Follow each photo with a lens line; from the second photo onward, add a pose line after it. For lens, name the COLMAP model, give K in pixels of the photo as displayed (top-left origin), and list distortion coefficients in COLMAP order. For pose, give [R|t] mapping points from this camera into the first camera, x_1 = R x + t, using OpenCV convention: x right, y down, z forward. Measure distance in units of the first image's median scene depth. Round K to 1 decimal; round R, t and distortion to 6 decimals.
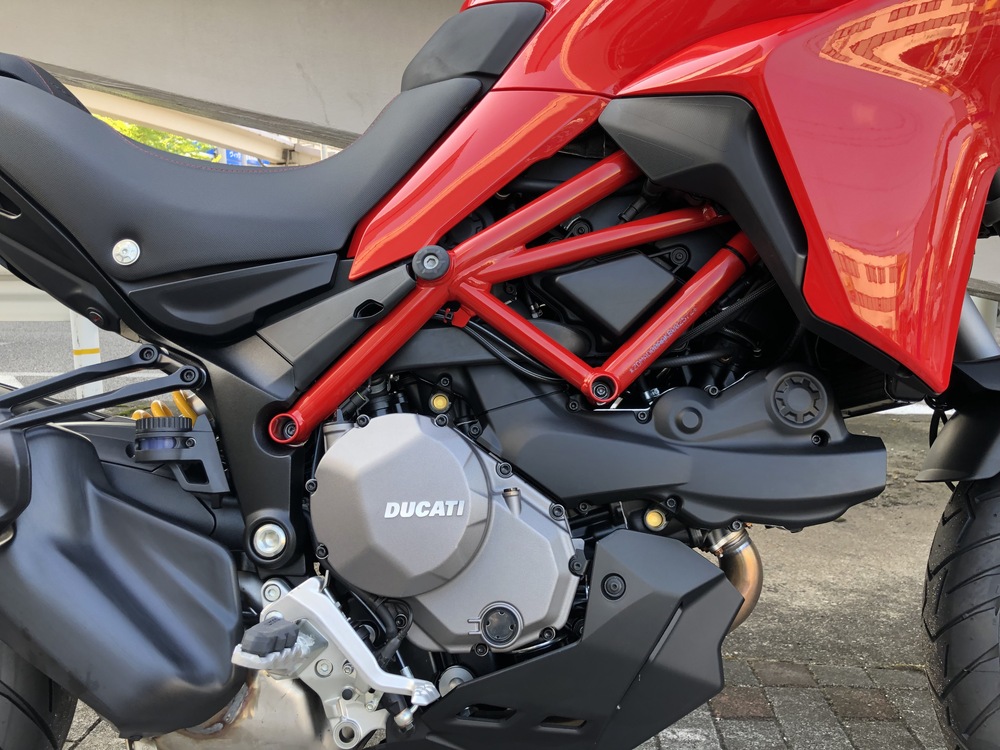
lens RADIAL K [[826.1, 0, 500.0], [0, 826.1, 375.0], [0, 0, 1]] dist [0.001479, 0.016292]
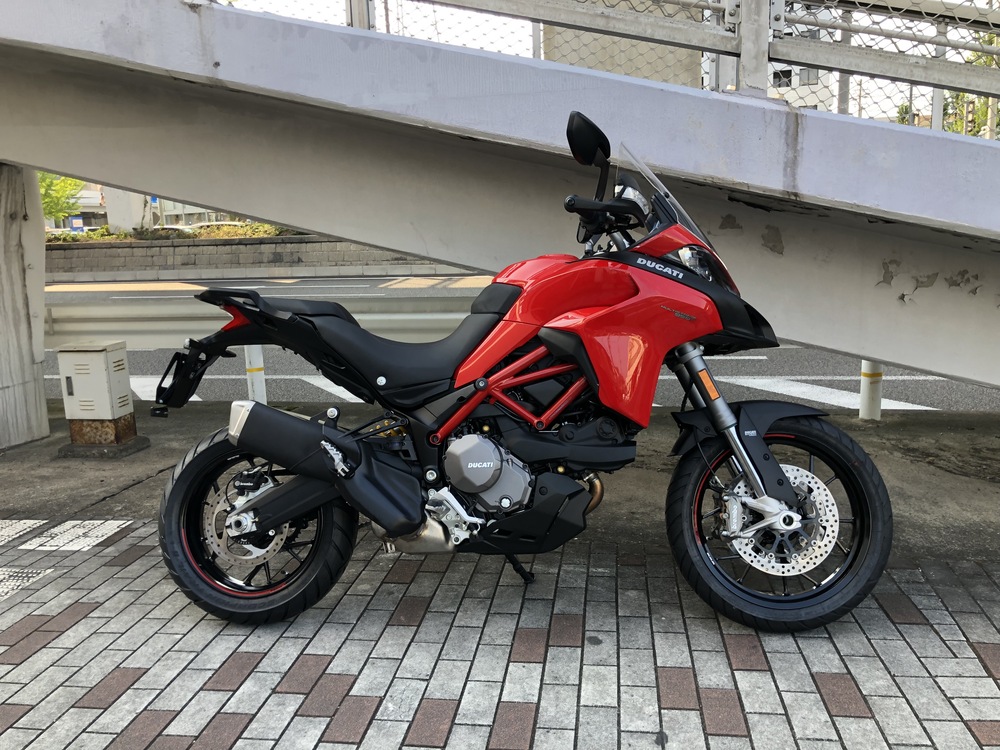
lens RADIAL K [[826.1, 0, 500.0], [0, 826.1, 375.0], [0, 0, 1]] dist [0.001479, 0.016292]
pose [[0.996265, -0.013694, -0.085251, 0.236781], [0.015459, 0.999679, 0.020074, -0.224388], [0.084948, -0.021317, 0.996157, -1.965411]]
